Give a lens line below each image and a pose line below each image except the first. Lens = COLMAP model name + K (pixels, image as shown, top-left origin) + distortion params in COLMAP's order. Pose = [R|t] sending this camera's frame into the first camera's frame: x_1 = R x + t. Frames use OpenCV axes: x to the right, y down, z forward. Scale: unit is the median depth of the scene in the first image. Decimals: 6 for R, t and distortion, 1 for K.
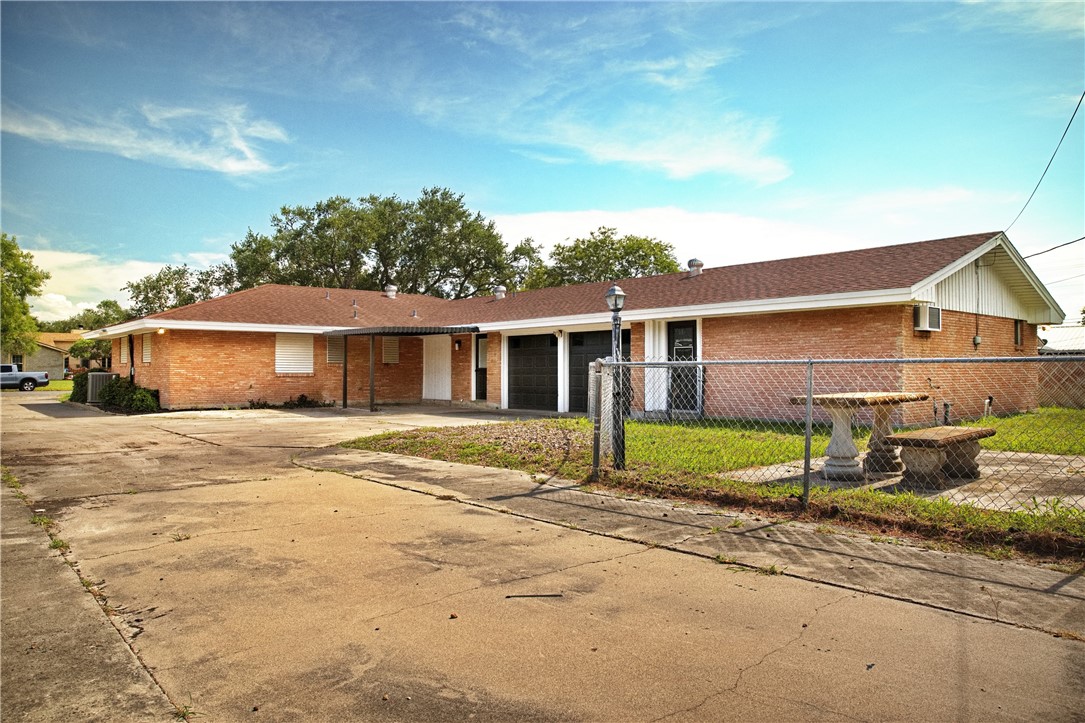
lens RADIAL K [[751.7, 0, 542.5], [0, 751.7, 361.5], [0, 0, 1]] dist [-0.107974, 0.097027]
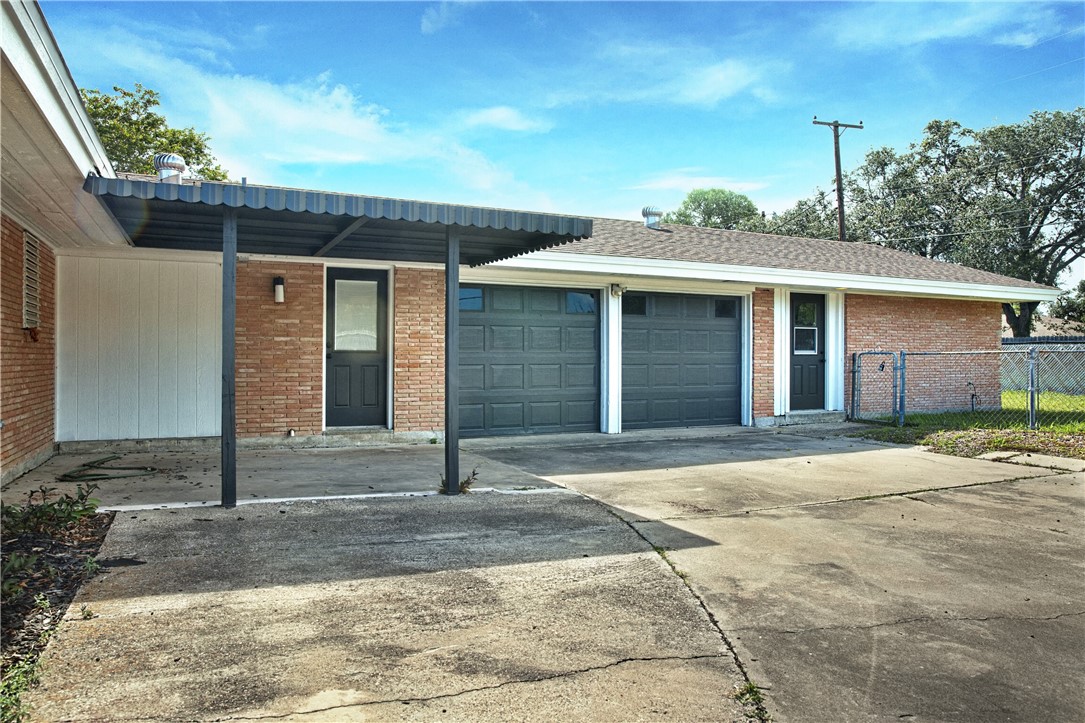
lens RADIAL K [[751.7, 0, 542.5], [0, 751.7, 361.5], [0, 0, 1]] dist [-0.107974, 0.097027]
pose [[0.268983, 0.012332, 0.963066, -0.434476], [-0.007391, 0.999915, -0.010739, 0.017757], [-0.963117, -0.004230, 0.269051, 0.758747]]
